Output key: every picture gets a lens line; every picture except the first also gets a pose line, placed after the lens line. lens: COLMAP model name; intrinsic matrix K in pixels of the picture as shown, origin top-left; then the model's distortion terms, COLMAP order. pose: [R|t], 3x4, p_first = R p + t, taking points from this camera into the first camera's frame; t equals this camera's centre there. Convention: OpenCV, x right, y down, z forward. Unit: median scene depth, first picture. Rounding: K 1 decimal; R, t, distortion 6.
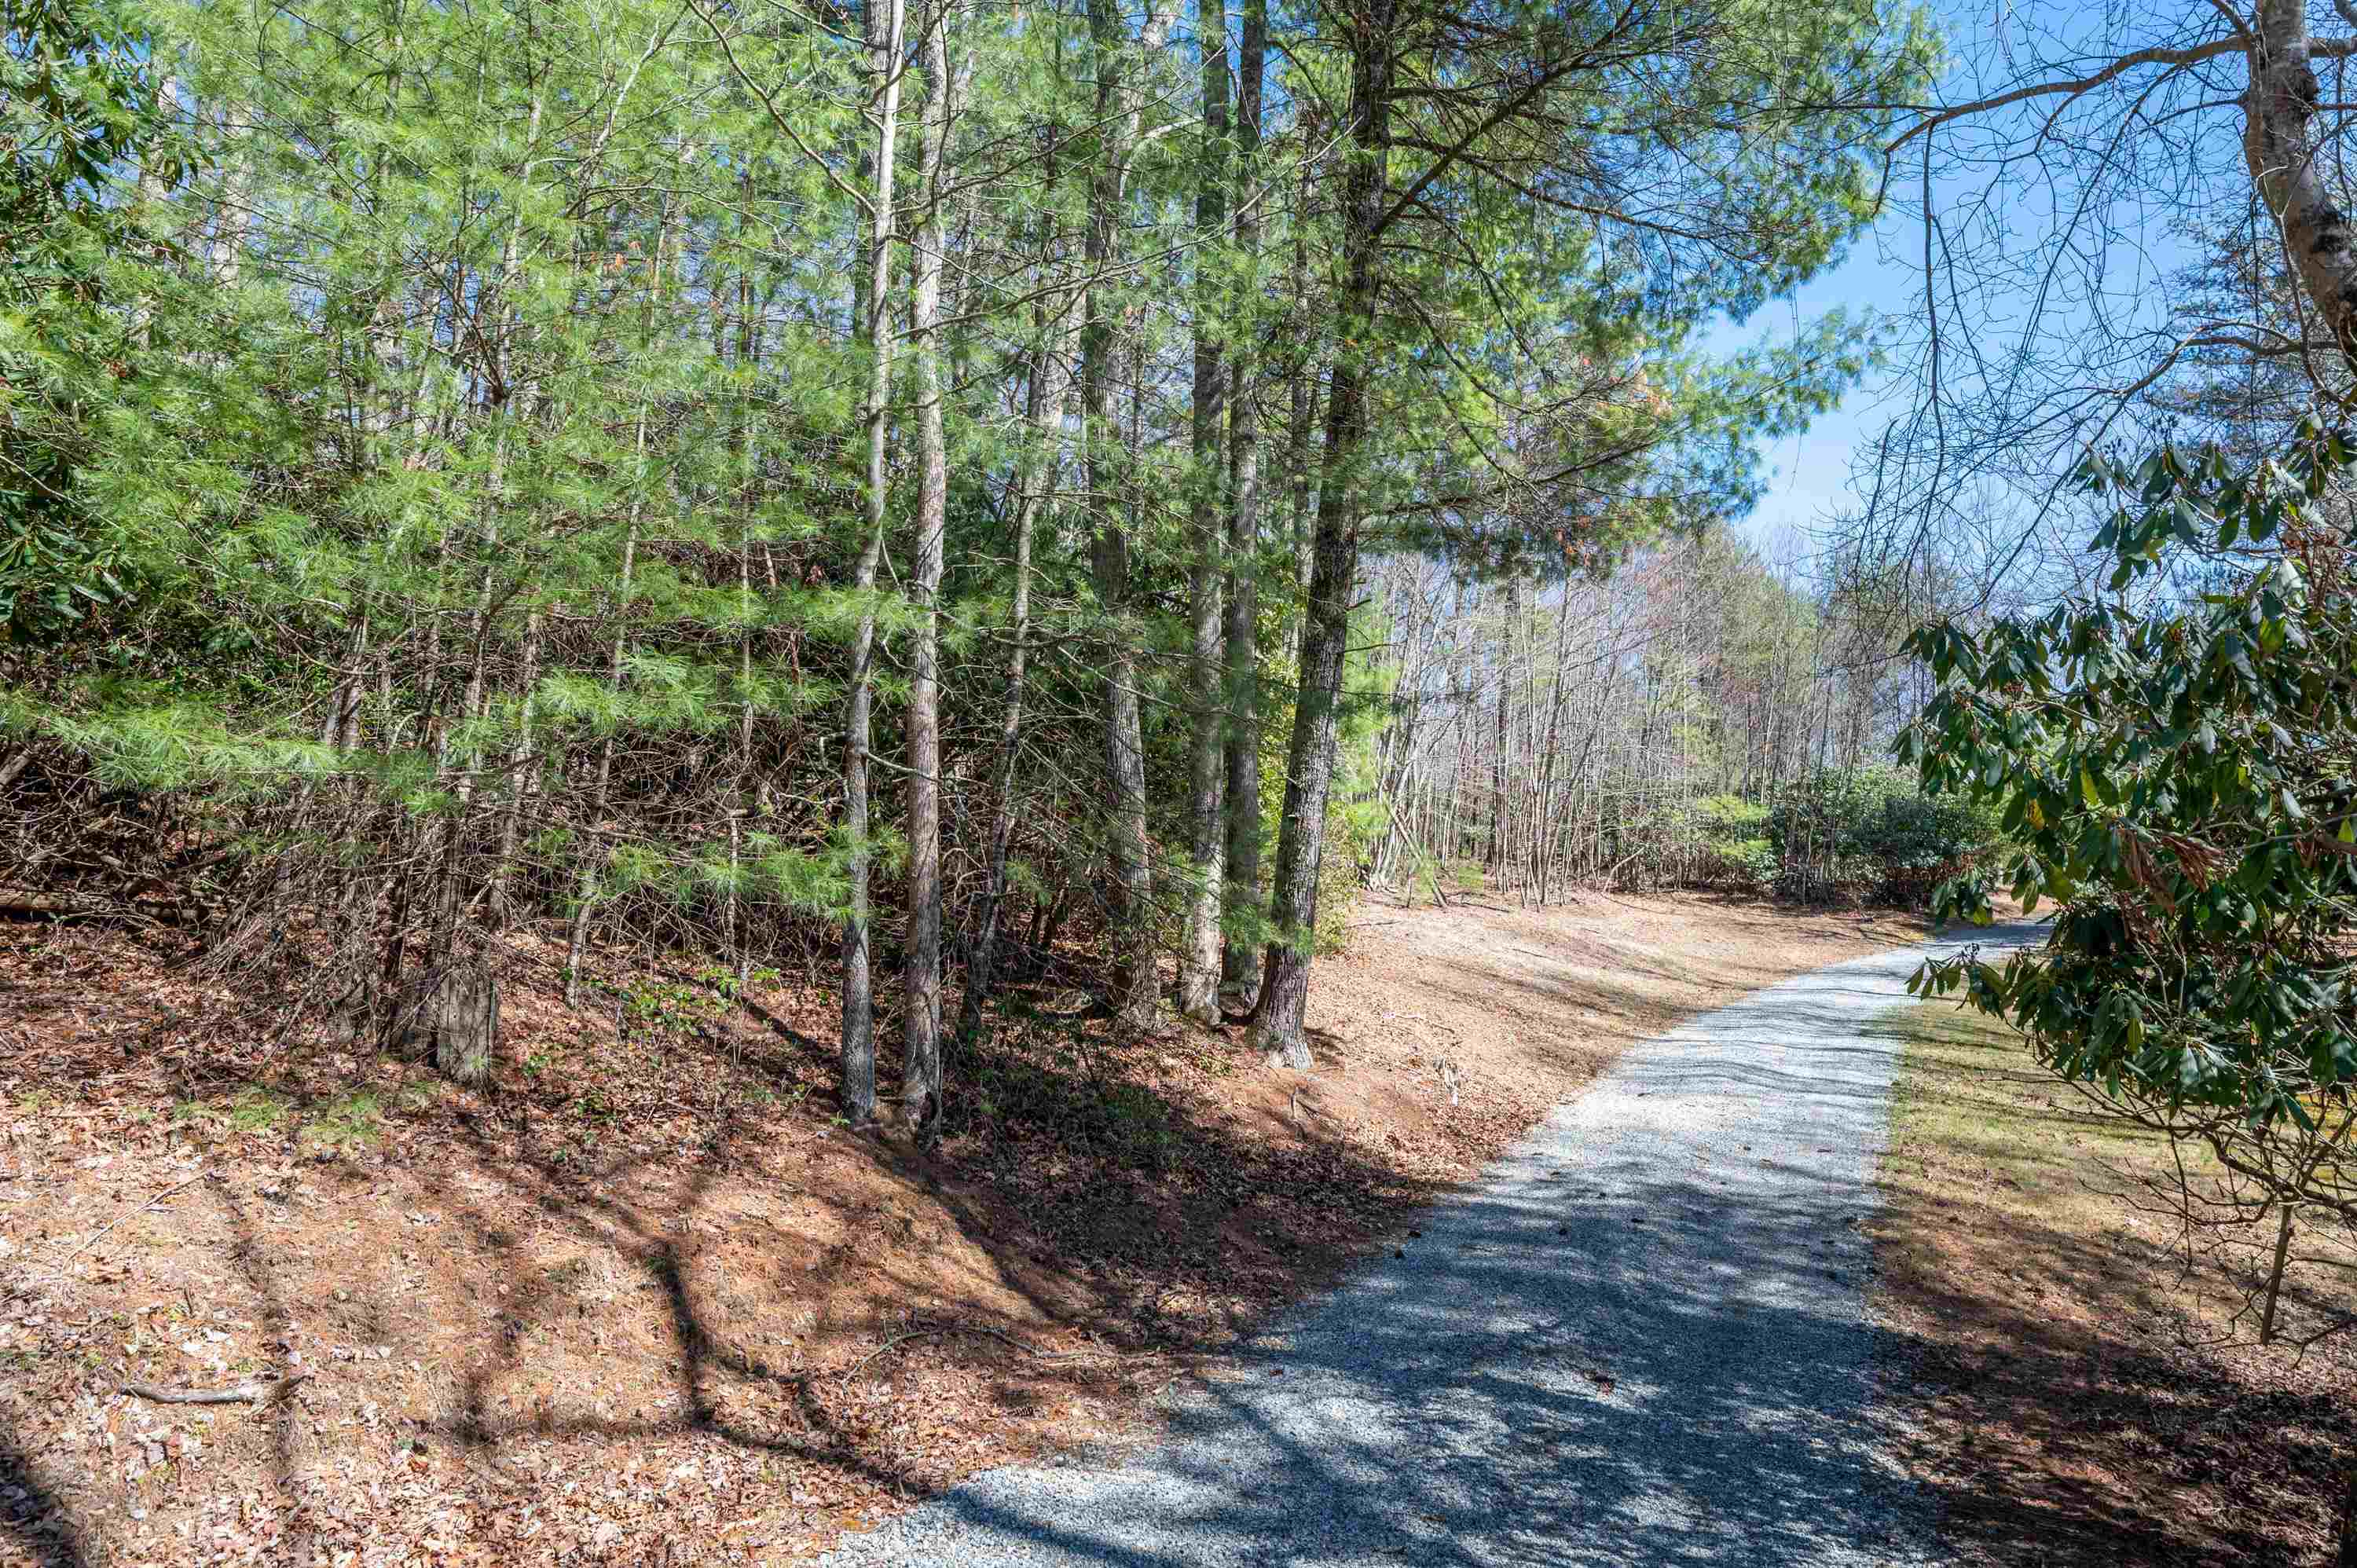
lens RADIAL K [[1371.1, 0, 1179.1], [0, 1371.1, 792.8], [0, 0, 1]] dist [0.003819, 0.000112]
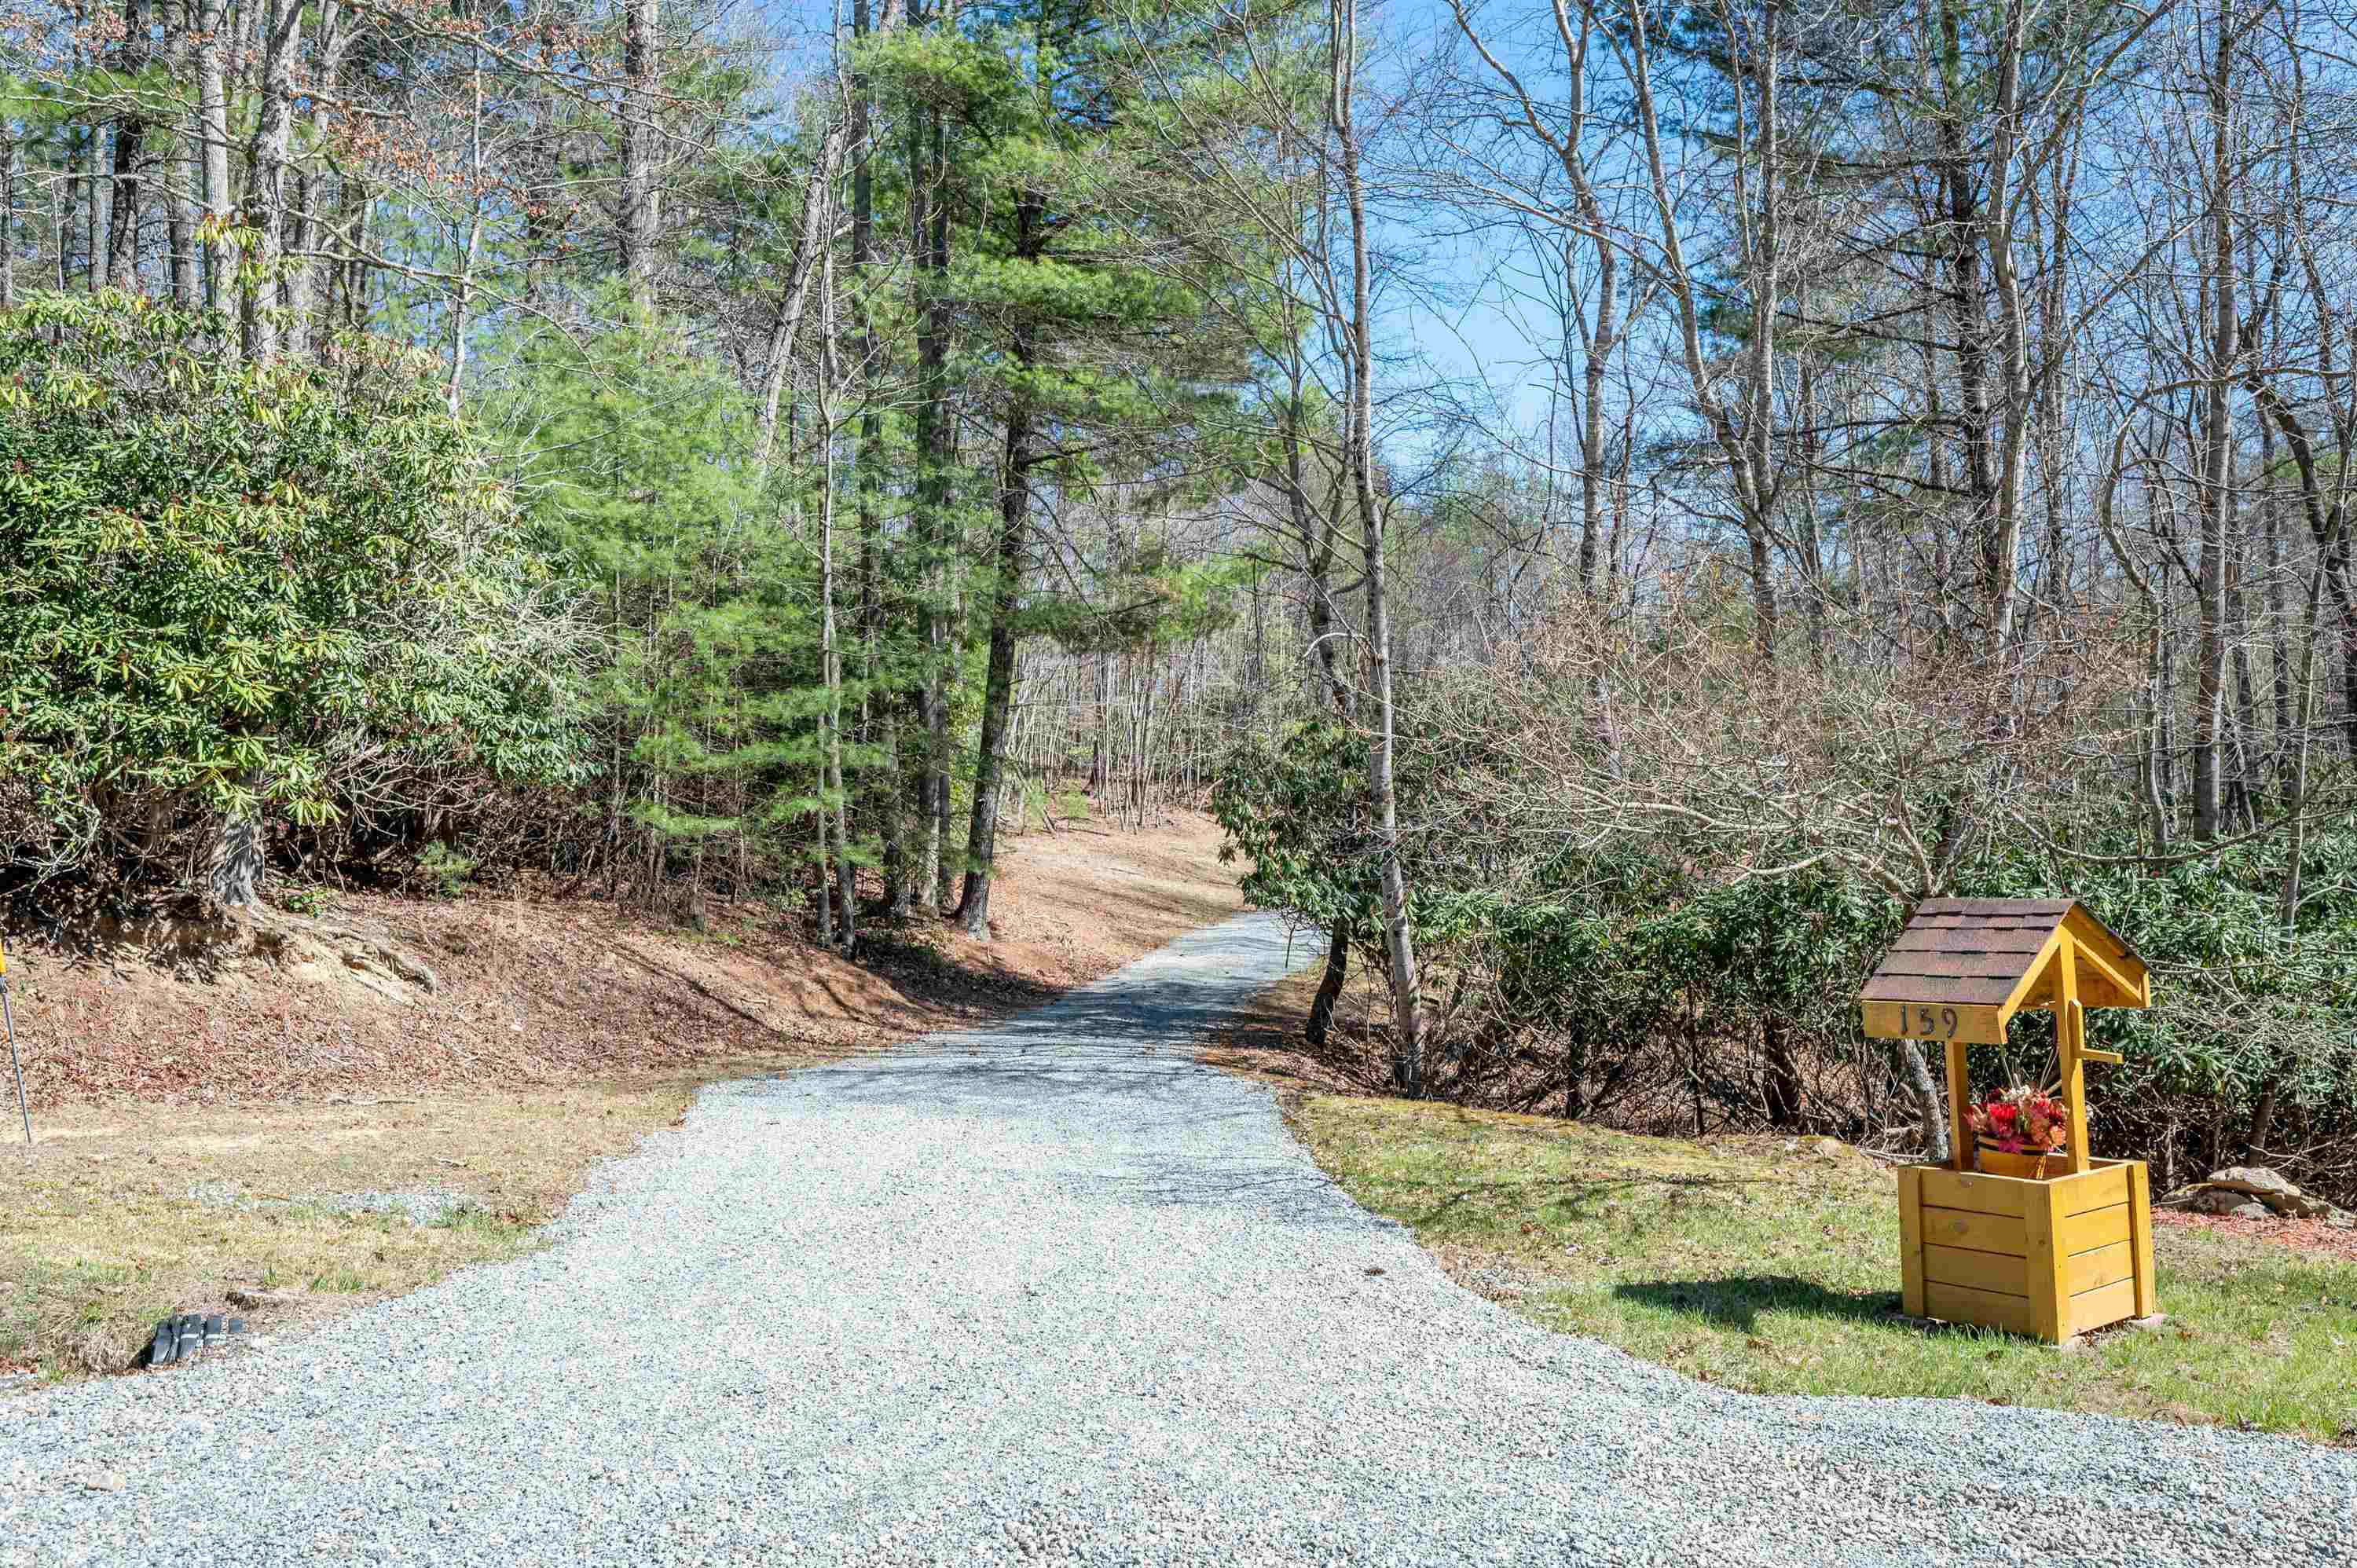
lens RADIAL K [[1832.3, 0, 1177.0], [0, 1832.3, 786.0], [0, 0, 1]] dist [-0.000656, -0.000015]
pose [[0.964512, -0.024768, 0.262875, -0.274960], [0.007744, 0.997816, 0.065601, -0.142978], [-0.263925, -0.061237, 0.962597, -1.262595]]
